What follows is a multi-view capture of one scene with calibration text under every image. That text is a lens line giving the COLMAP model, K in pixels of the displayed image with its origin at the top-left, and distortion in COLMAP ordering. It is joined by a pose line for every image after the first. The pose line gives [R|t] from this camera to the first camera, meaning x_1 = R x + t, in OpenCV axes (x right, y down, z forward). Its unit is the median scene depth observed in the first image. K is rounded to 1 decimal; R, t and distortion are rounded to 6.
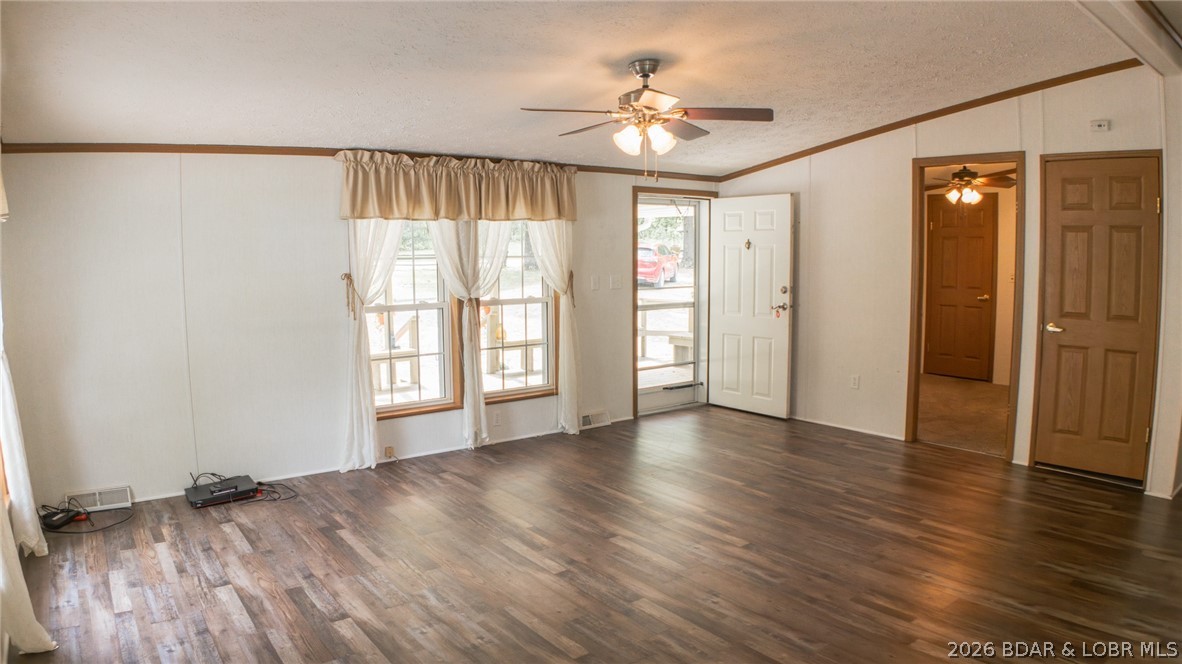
lens RADIAL K [[766.2, 0, 591.0], [0, 766.2, 332.0], [0, 0, 1]] dist [-0.064980, -0.046912]
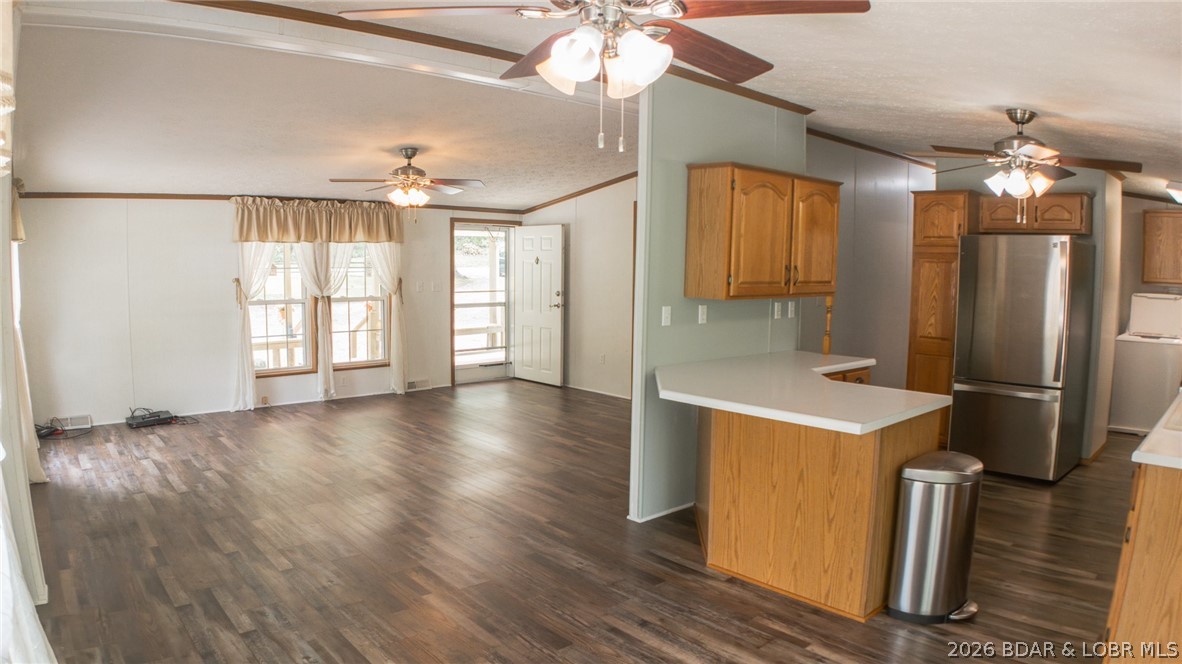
lens RADIAL K [[776.2, 0, 591.0], [0, 776.2, 332.0], [0, 0, 1]] dist [-0.121938, 0.002882]
pose [[0.998514, 0.010099, 0.053557, 0.282263], [-0.009324, 0.999849, -0.014694, 0.042107], [-0.053697, 0.014173, 0.998457, -0.491087]]
